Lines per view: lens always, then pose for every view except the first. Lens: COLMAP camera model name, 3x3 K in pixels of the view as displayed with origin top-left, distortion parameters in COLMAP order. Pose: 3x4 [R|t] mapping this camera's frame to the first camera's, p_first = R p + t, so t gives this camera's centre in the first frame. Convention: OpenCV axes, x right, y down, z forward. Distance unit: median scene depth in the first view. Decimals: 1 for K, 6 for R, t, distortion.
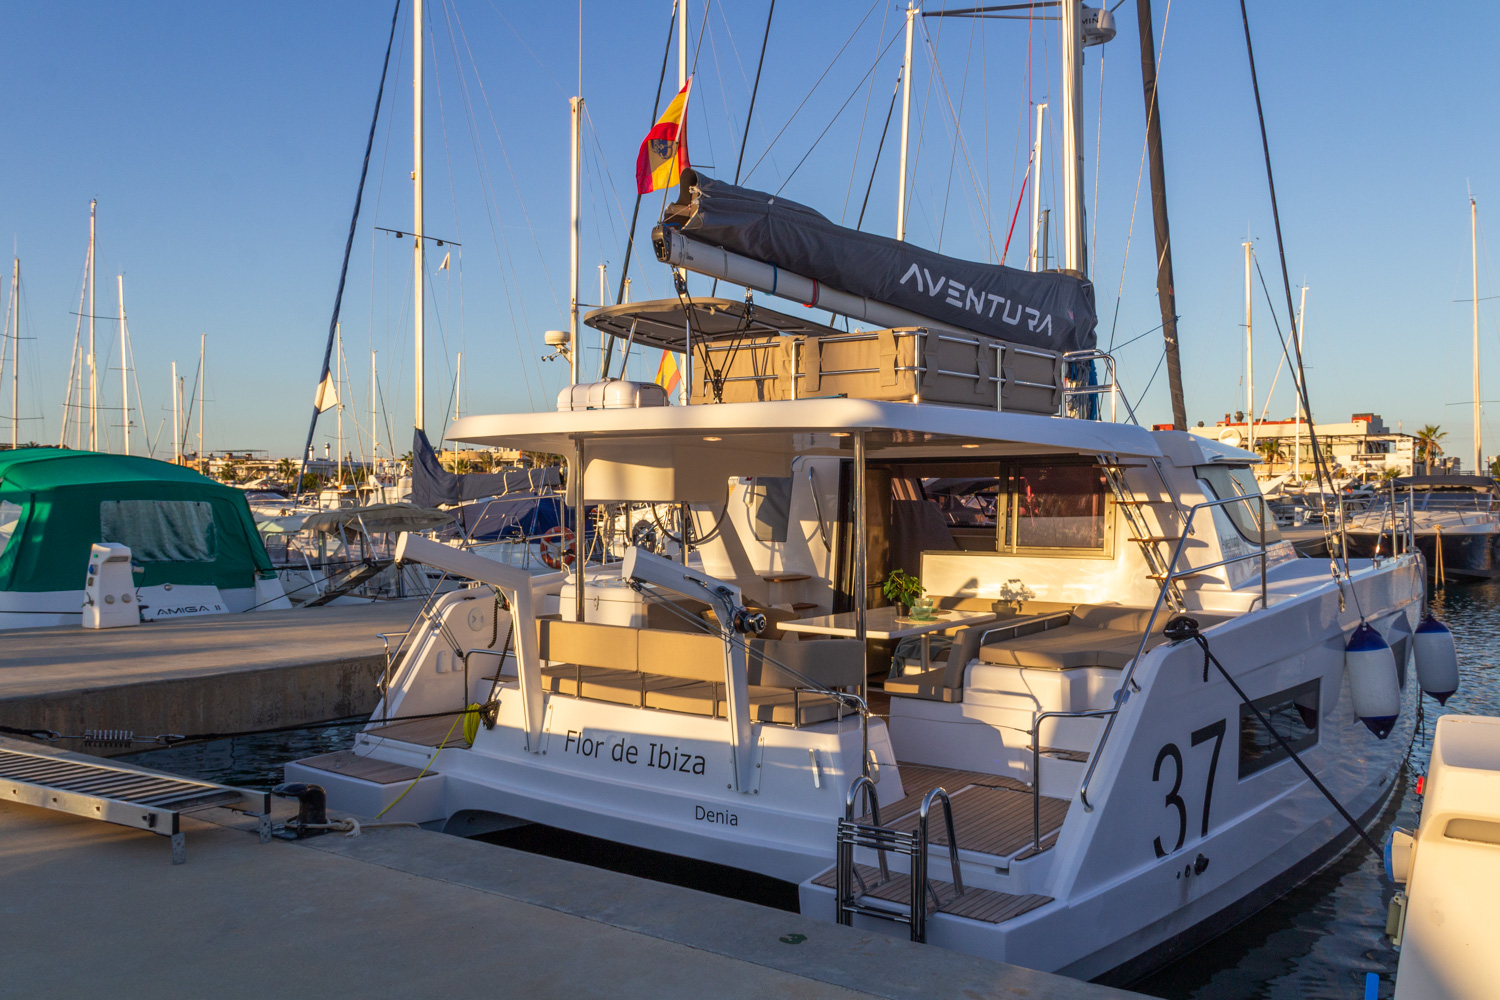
lens RADIAL K [[1302.7, 0, 727.5], [0, 1302.7, 523.8], [0, 0, 1]] dist [0.063539, -0.025801]
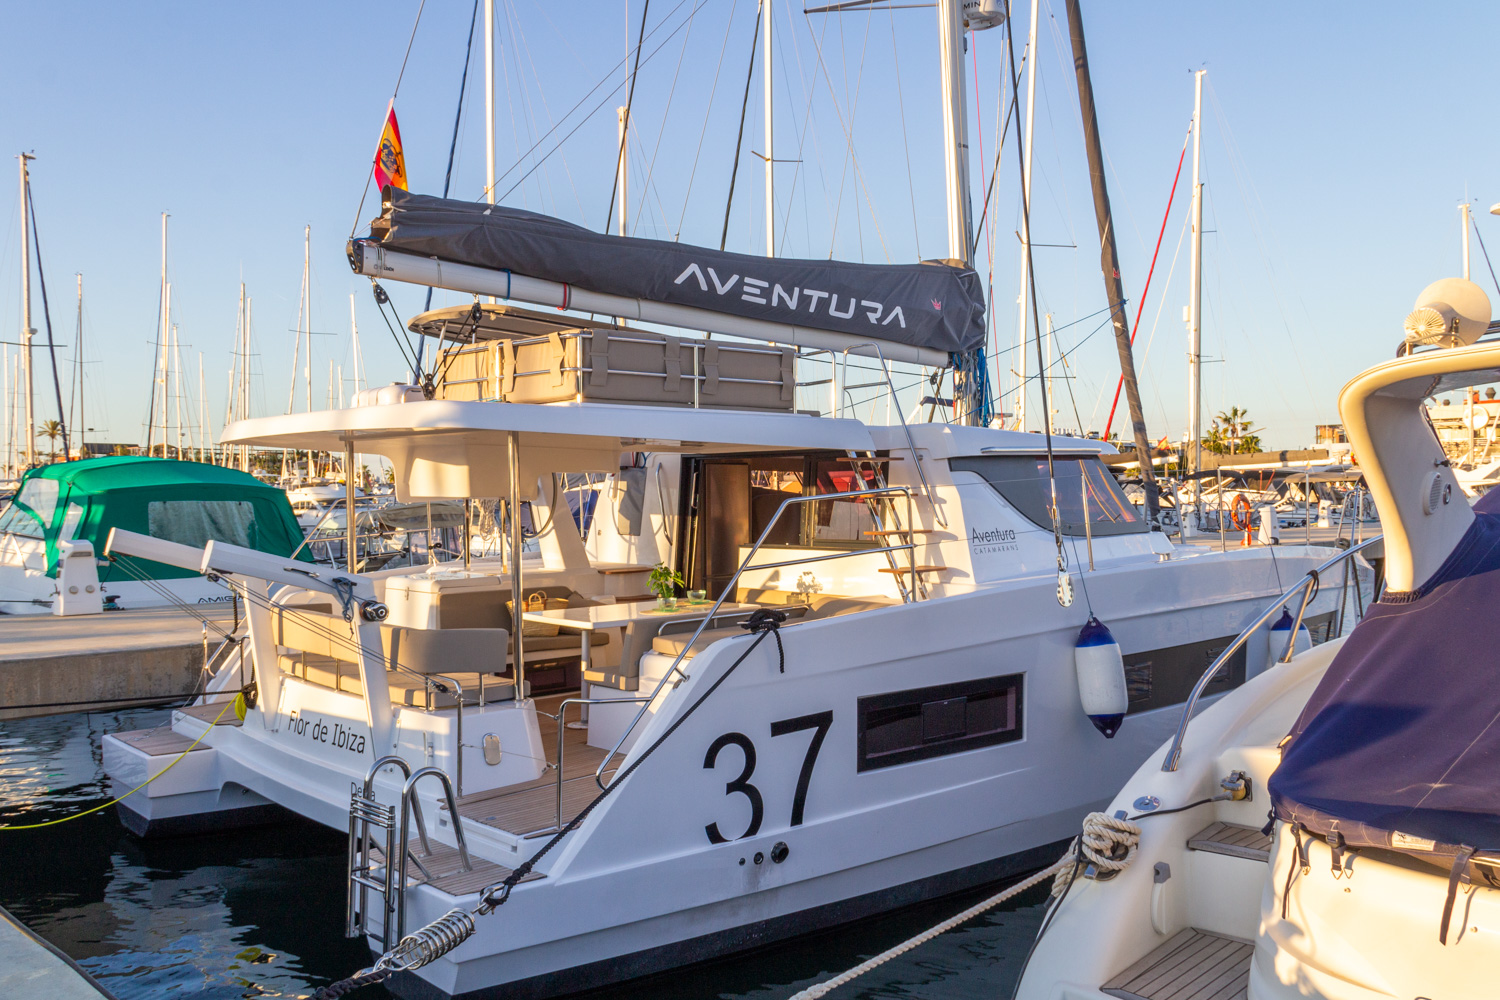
lens RADIAL K [[1302.7, 0, 694.4], [0, 1302.7, 513.6], [0, 0, 1]] dist [0.063539, -0.025801]
pose [[0.981788, -0.006633, -0.189865, 0.341615], [0.005840, 0.999972, -0.004734, 0.001403], [0.189891, 0.003539, 0.981799, -0.001457]]
